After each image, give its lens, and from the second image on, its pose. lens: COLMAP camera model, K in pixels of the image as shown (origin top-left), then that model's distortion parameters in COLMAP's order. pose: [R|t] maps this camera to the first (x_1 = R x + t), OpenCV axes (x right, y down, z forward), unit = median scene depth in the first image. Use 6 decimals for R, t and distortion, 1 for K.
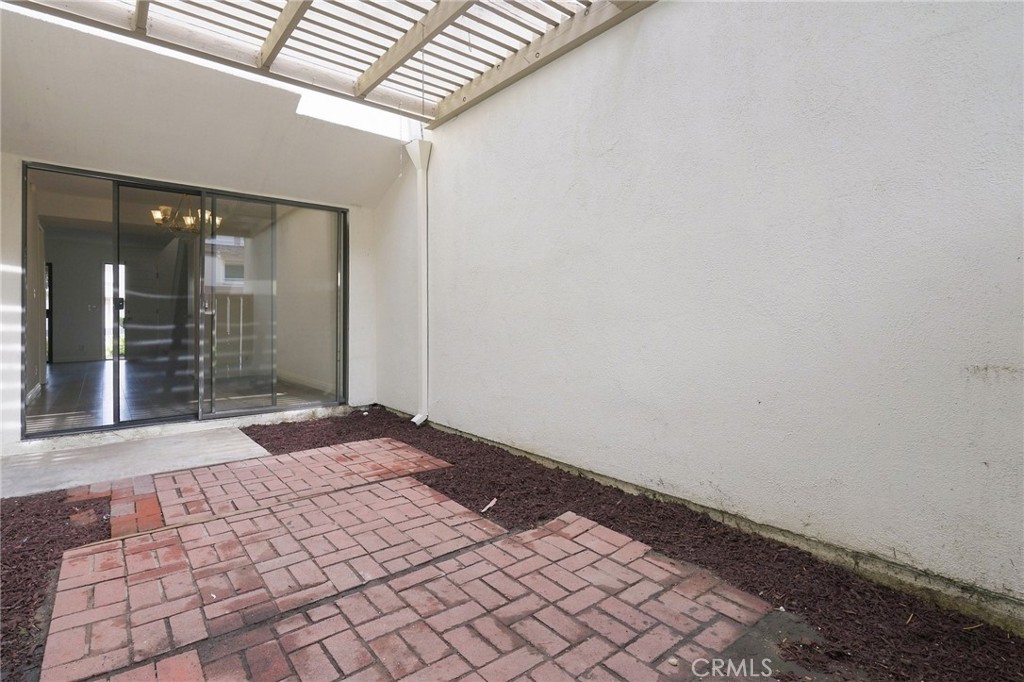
lens RADIAL K [[485.2, 0, 495.8], [0, 485.2, 311.7], [0, 0, 1]] dist [0.003852, 0.000710]
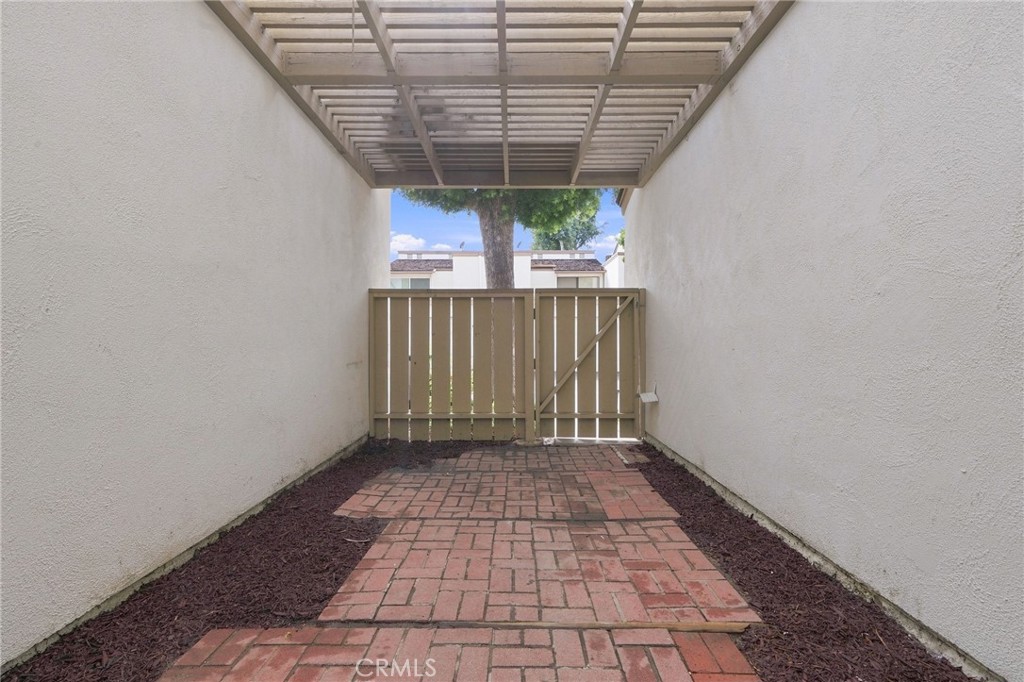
lens RADIAL K [[478.8, 0, 508.7], [0, 478.8, 336.0], [0, 0, 1]] dist [0.008527, -0.003554]
pose [[-0.773537, 0.013070, 0.633616, -1.097560], [-0.004100, 0.999663, -0.025626, 0.017263], [-0.633737, -0.022420, -0.773223, 1.973666]]
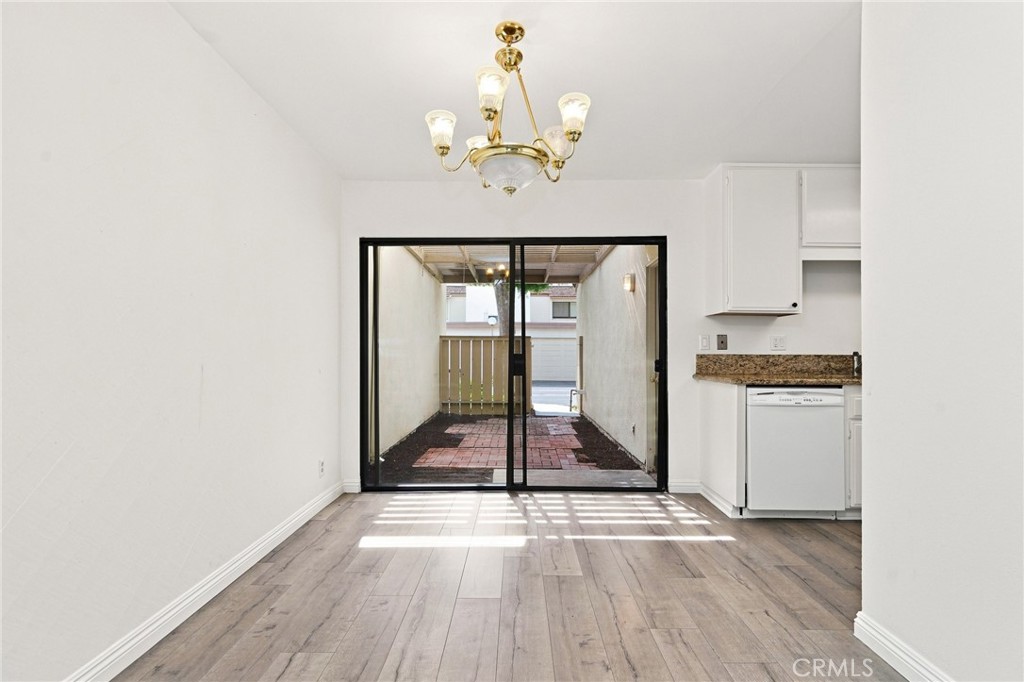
lens RADIAL K [[478.8, 0, 516.5], [0, 478.8, 347.7], [0, 0, 1]] dist [0.008527, -0.003554]
pose [[-0.778928, 0.008318, 0.627058, -2.513504], [-0.006657, 0.999746, -0.021530, -0.069082], [-0.627077, -0.020945, -0.778675, 3.695800]]
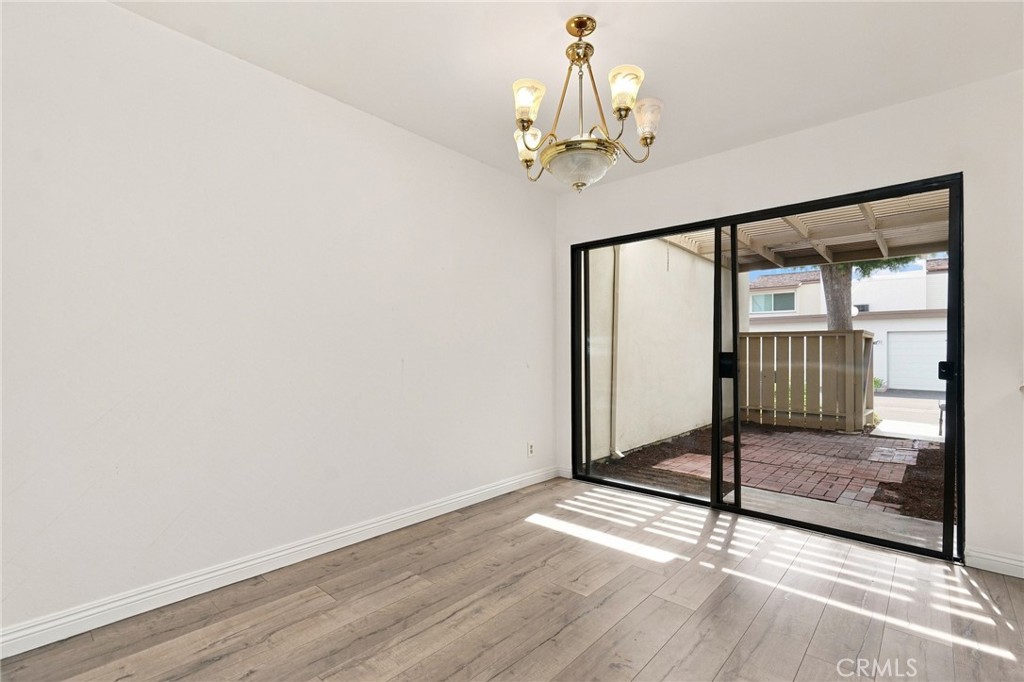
lens RADIAL K [[478.8, 0, 492.4], [0, 478.8, 346.8], [0, 0, 1]] dist [0.008527, -0.003554]
pose [[-0.141698, 0.011336, 0.989845, -2.849408], [-0.014203, 0.999808, -0.013483, -0.069918], [-0.989808, -0.015970, -0.141510, 3.223218]]
